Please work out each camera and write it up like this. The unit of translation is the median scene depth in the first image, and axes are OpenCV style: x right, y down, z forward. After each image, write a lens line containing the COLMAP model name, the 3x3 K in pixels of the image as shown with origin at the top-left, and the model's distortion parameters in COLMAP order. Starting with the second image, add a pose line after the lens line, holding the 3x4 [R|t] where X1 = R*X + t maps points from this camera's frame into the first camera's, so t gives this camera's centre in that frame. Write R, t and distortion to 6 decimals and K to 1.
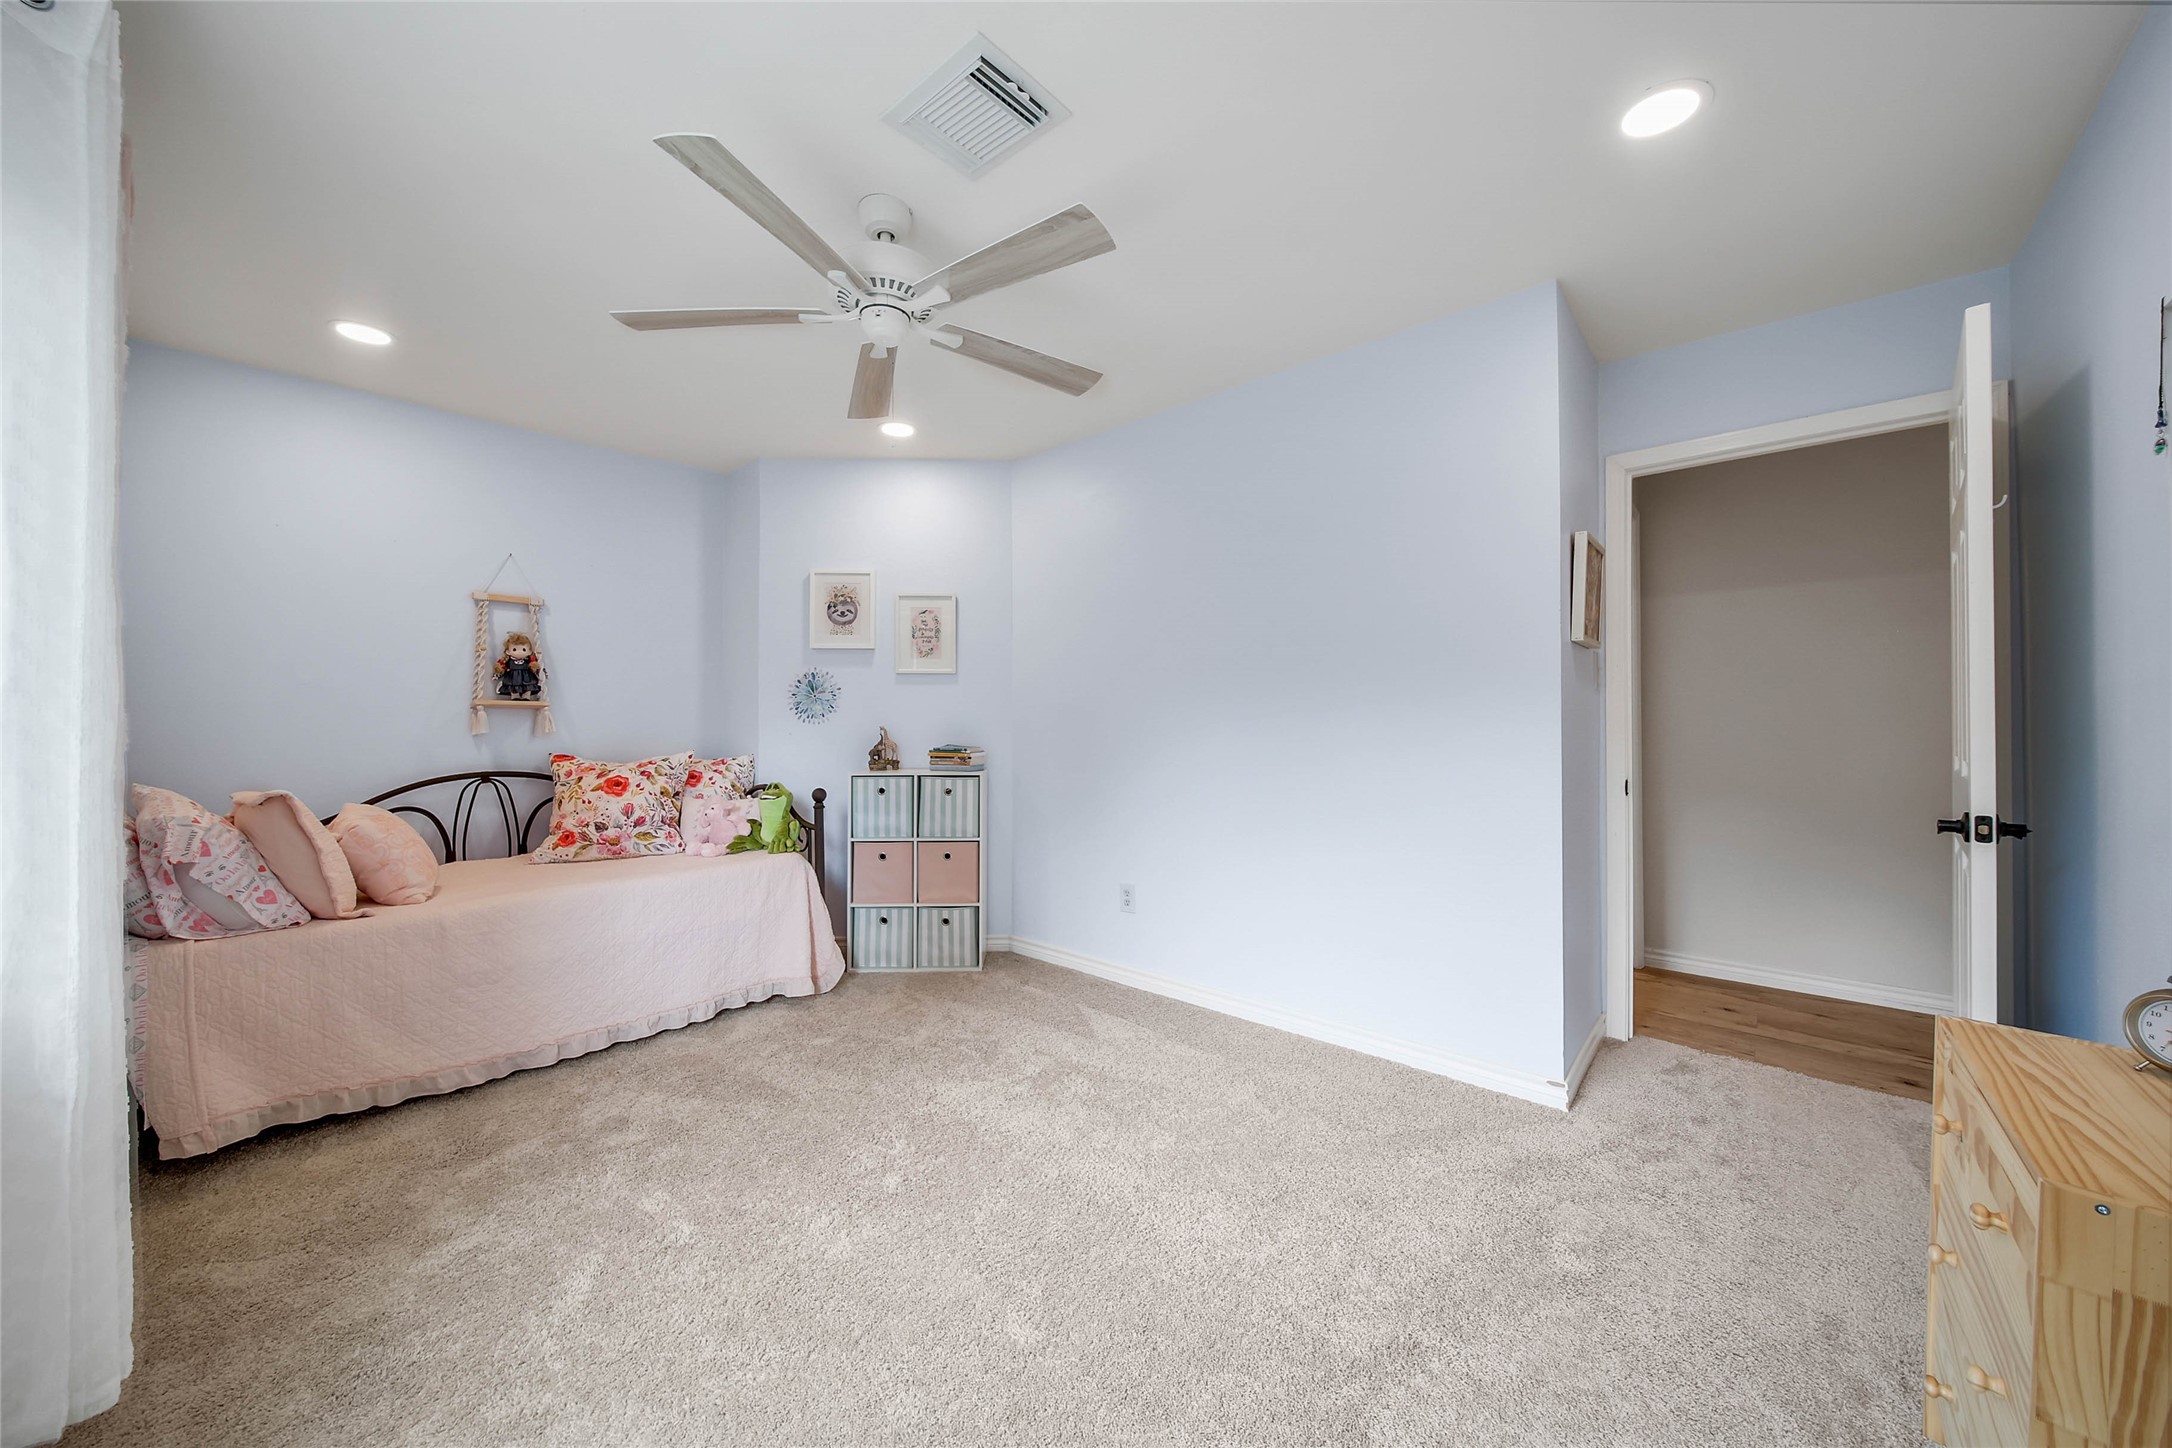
lens RADIAL K [[745.6, 0, 1073.5], [0, 745.6, 718.8], [0, 0, 1]] dist [0.001231, 0.000100]
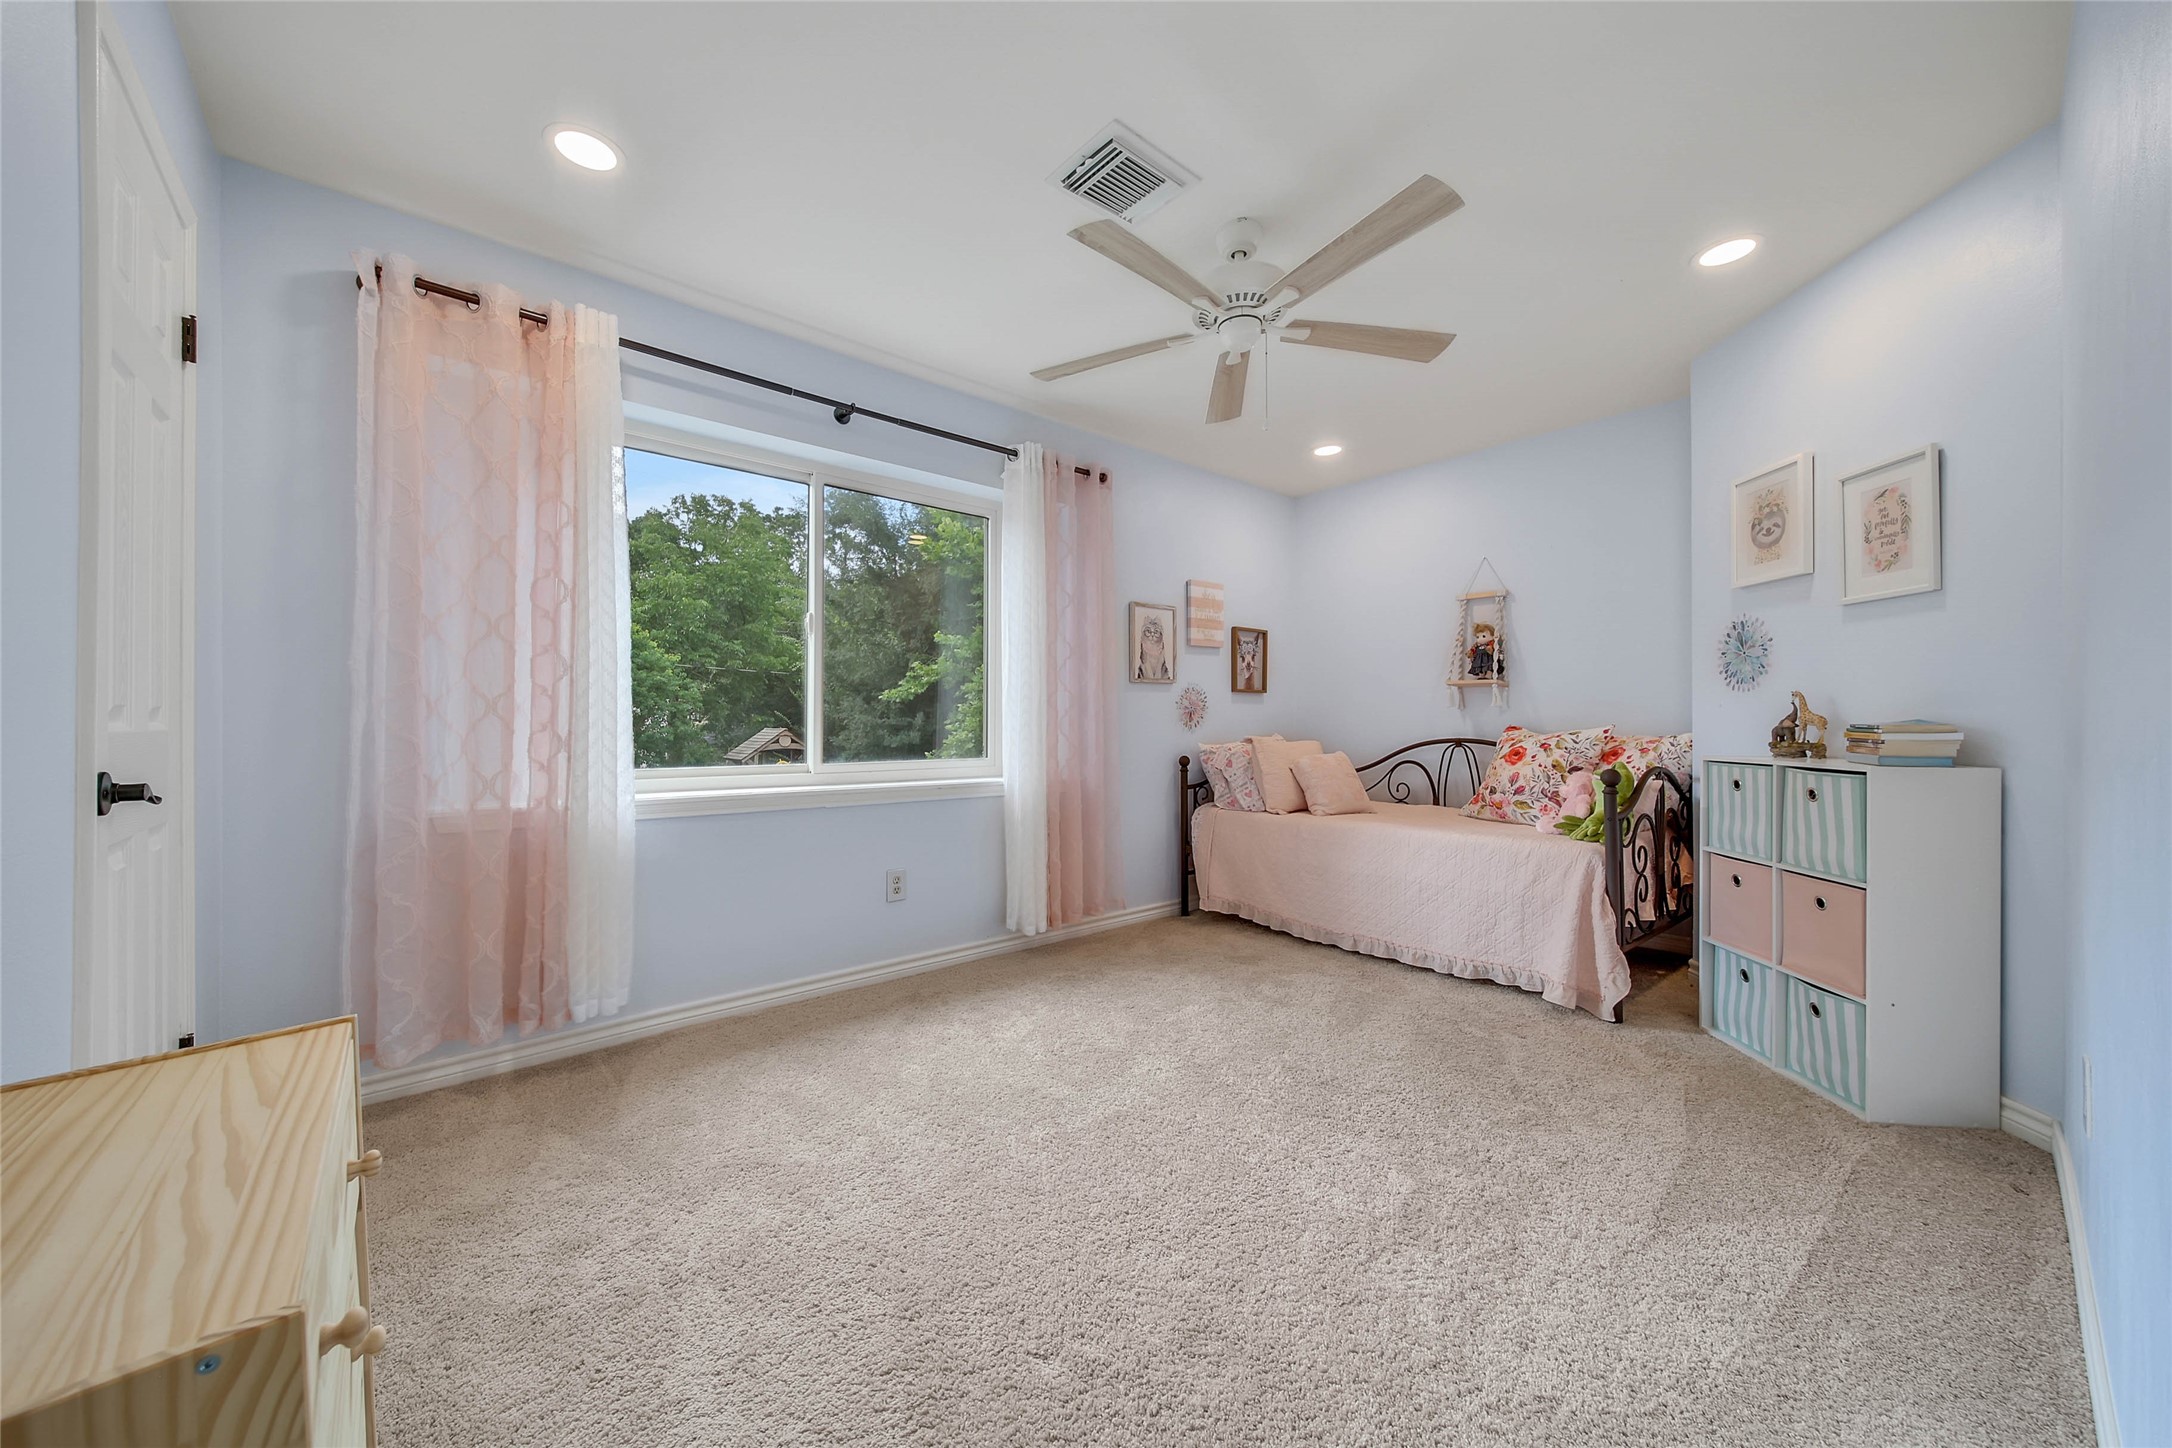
lens RADIAL K [[765.0, 0, 1095.3], [0, 765.0, 716.3], [0, 0, 1]] dist [0.000222, -0.000032]
pose [[-0.095377, -0.003121, -0.995436, 0.526814], [0.009417, 0.999948, -0.004038, 0.032702], [0.995397, -0.009760, -0.095343, 0.504911]]
